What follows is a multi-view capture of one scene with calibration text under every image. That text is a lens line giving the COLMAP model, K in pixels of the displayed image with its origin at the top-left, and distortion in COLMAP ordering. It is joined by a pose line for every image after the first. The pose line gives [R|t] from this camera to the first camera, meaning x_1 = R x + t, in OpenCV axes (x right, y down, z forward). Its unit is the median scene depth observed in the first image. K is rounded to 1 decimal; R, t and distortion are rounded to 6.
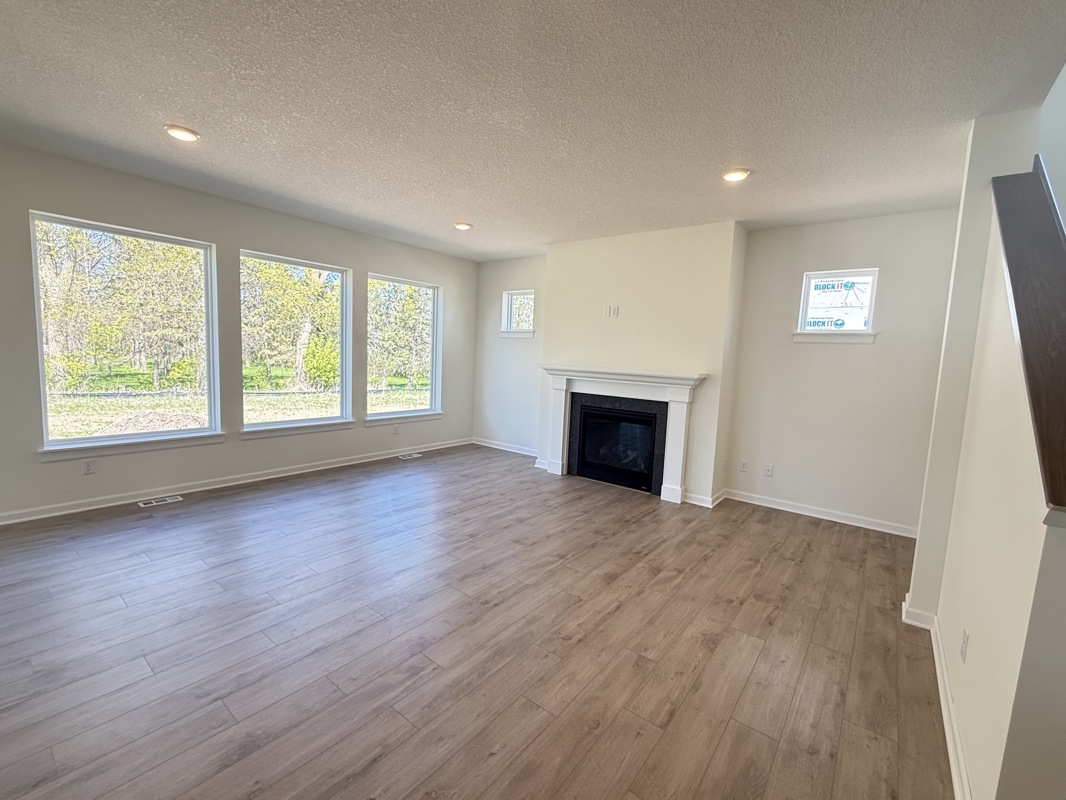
lens RADIAL K [[458.3, 0, 536.4], [0, 458.3, 402.1], [0, 0, 1]] dist [-0.001172, -0.000525]
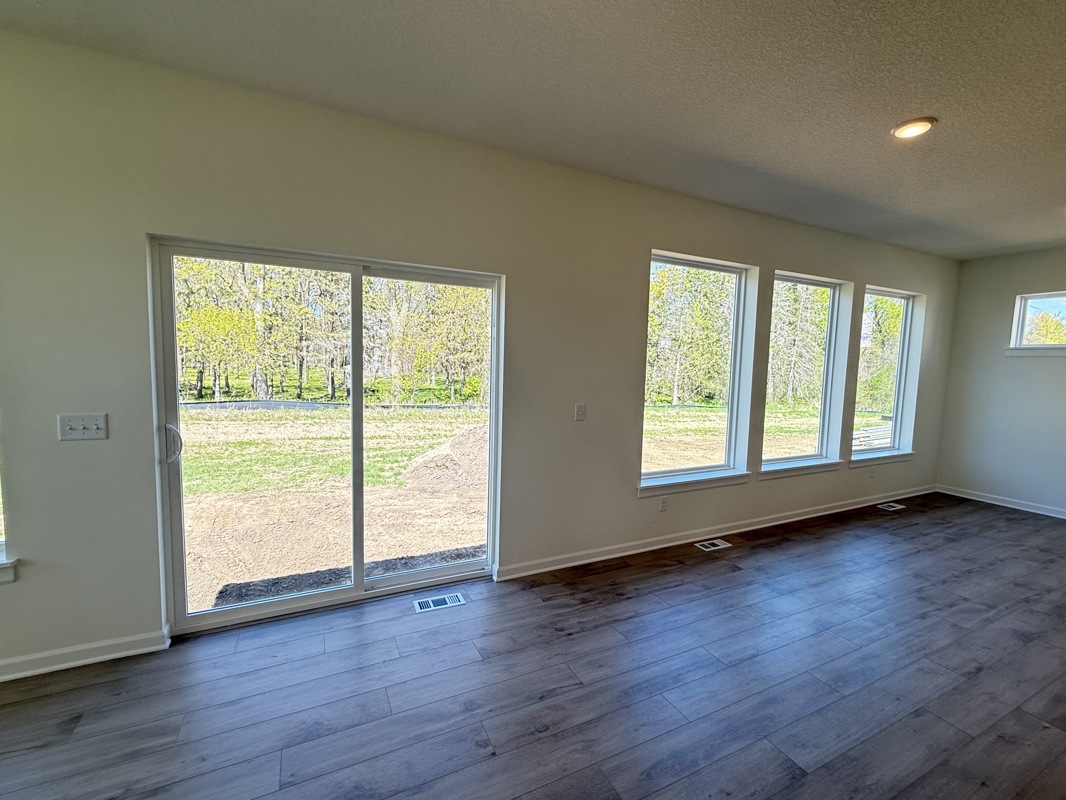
lens RADIAL K [[458.3, 0, 537.6], [0, 458.3, 403.6], [0, 0, 1]] dist [-0.001172, -0.000525]
pose [[0.900989, 0.018403, -0.433452, -0.104305], [-0.030794, 0.999293, -0.021583, -0.005723], [0.432748, 0.032793, 0.900918, -0.001092]]
